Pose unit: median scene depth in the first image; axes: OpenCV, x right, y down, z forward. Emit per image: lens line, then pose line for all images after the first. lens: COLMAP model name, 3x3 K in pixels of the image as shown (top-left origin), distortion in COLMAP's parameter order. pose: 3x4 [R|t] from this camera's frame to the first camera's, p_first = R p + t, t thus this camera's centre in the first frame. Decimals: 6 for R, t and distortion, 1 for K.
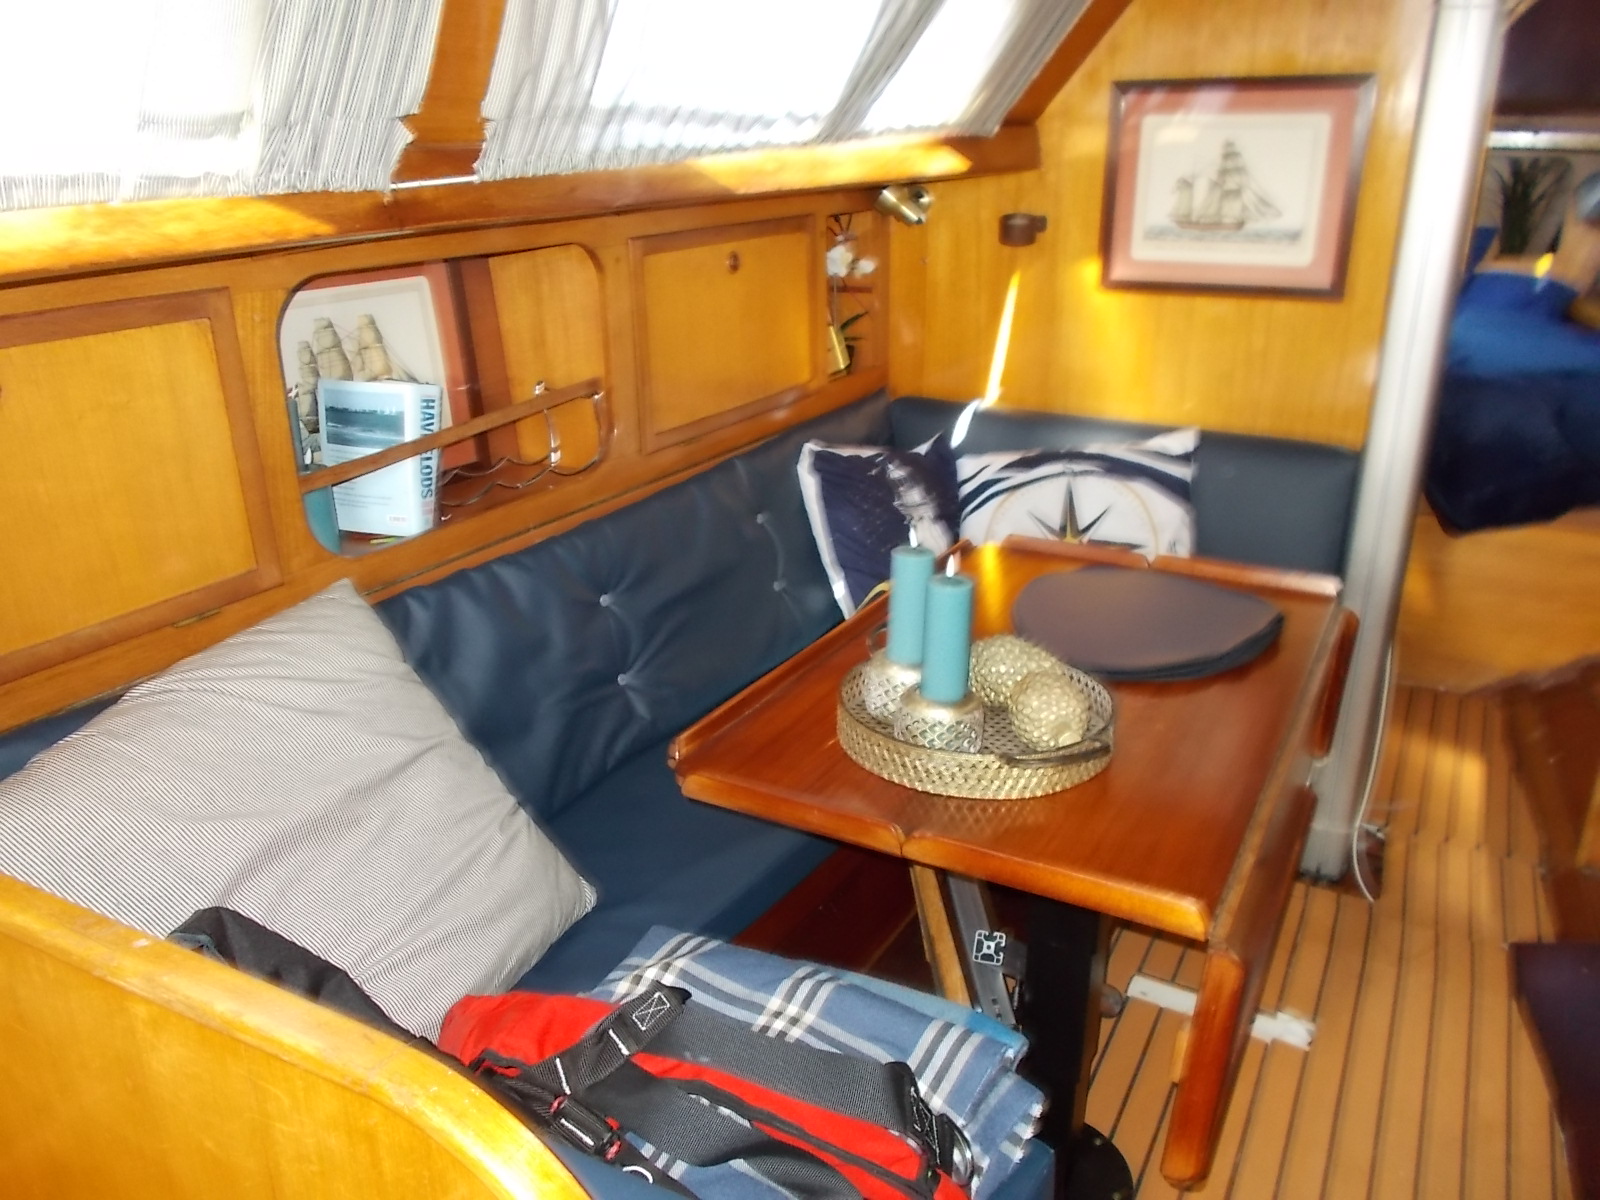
lens RADIAL K [[1232.9, 0, 800.1], [0, 1232.9, 592.0], [0, 0, 1]] dist [0.009168, 0.003151]
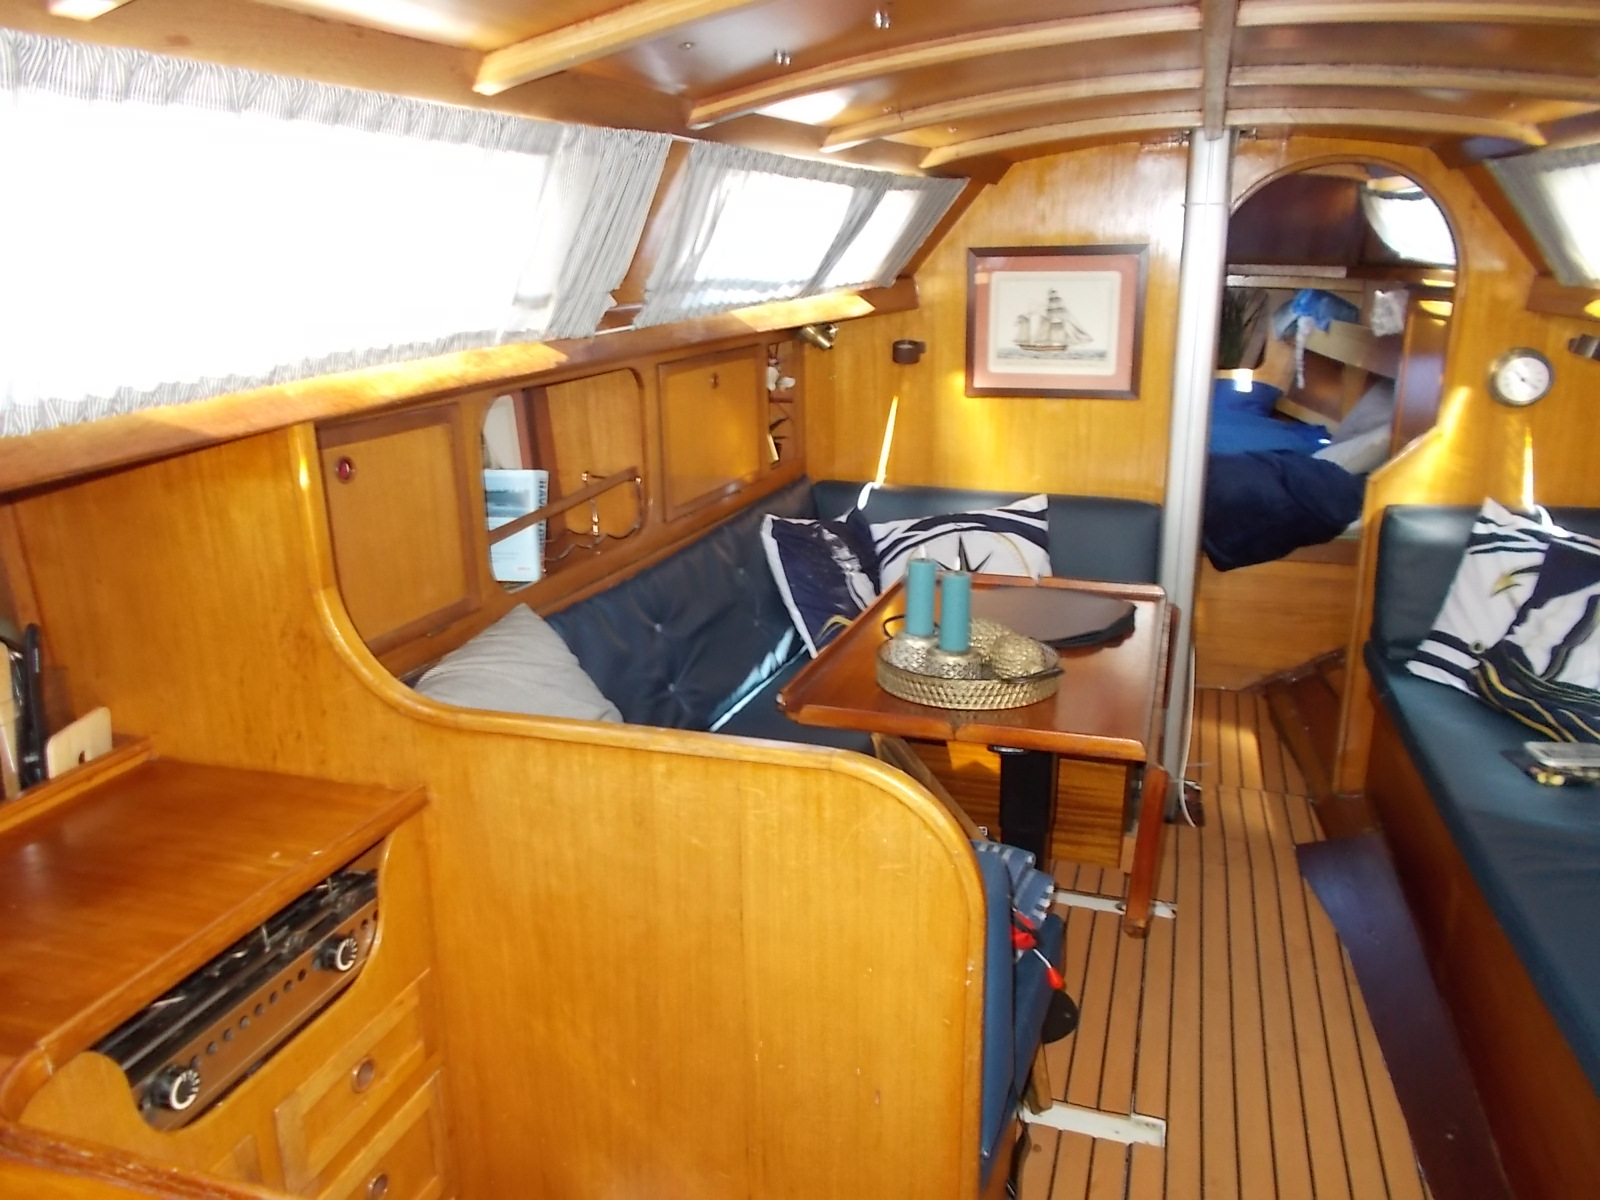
lens RADIAL K [[1225.9, 0, 793.8], [0, 1225.9, 591.0], [0, 0, 1]] dist [0.001222, -0.007095]
pose [[0.982761, -0.051365, 0.177600, -0.211380], [0.067950, 0.993747, -0.088599, 0.080952], [-0.171938, 0.099139, 0.980106, -0.287487]]
